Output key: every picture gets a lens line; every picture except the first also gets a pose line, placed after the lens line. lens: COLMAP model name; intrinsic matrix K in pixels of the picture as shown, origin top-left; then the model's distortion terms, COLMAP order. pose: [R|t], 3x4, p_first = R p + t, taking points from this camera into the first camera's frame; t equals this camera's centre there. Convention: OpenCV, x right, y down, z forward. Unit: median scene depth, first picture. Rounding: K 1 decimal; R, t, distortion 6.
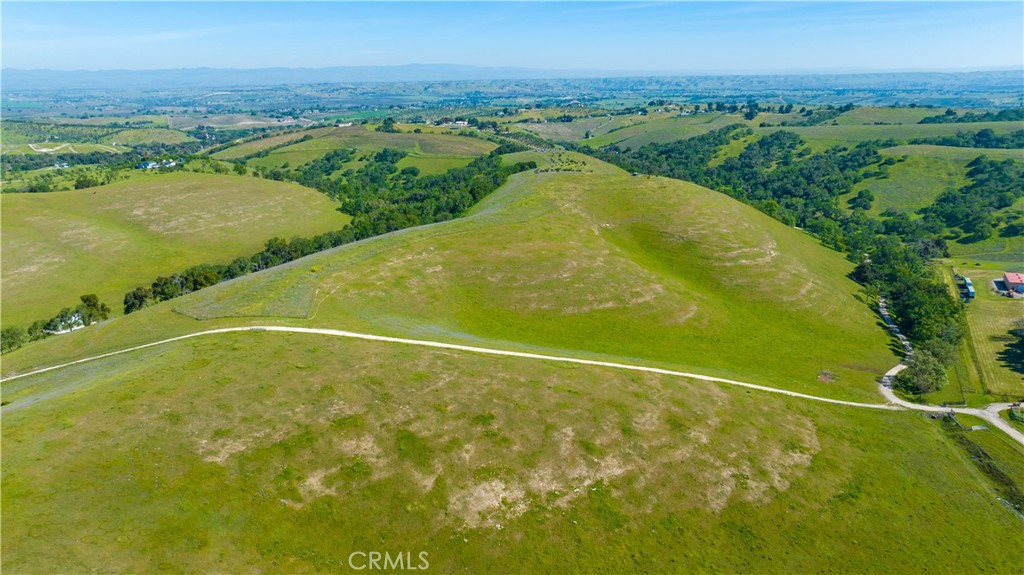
lens RADIAL K [[716.7, 0, 516.7], [0, 716.7, 288.0], [0, 0, 1]] dist [-0.027260, 0.023627]
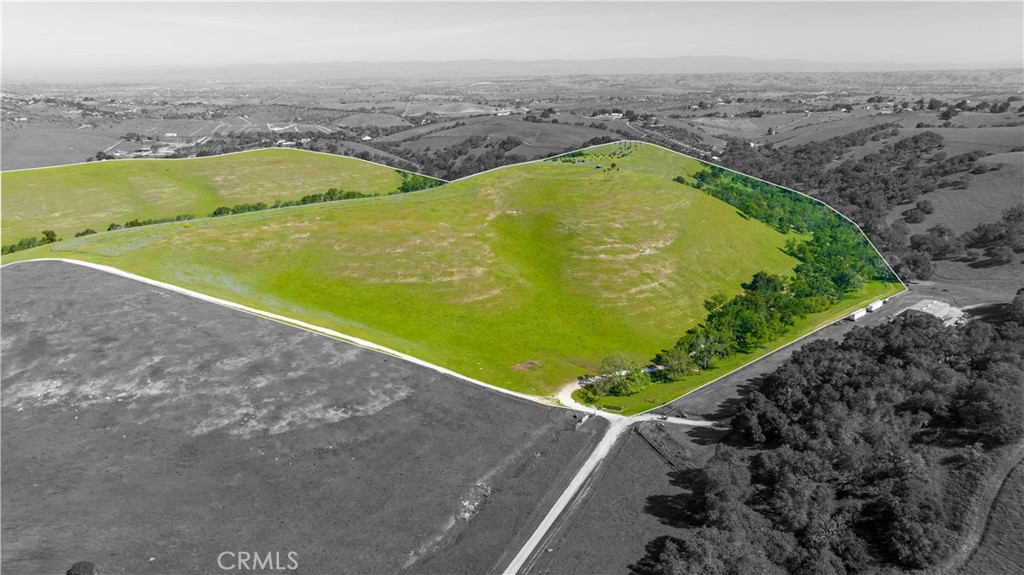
lens RADIAL K [[716.7, 0, 516.7], [0, 716.7, 288.0], [0, 0, 1]] dist [-0.027260, 0.023627]
pose [[0.934411, 0.106107, -0.340027, 0.190273], [-0.102652, 0.994318, 0.028189, -0.003256], [0.341086, 0.008564, 0.939993, 0.010557]]
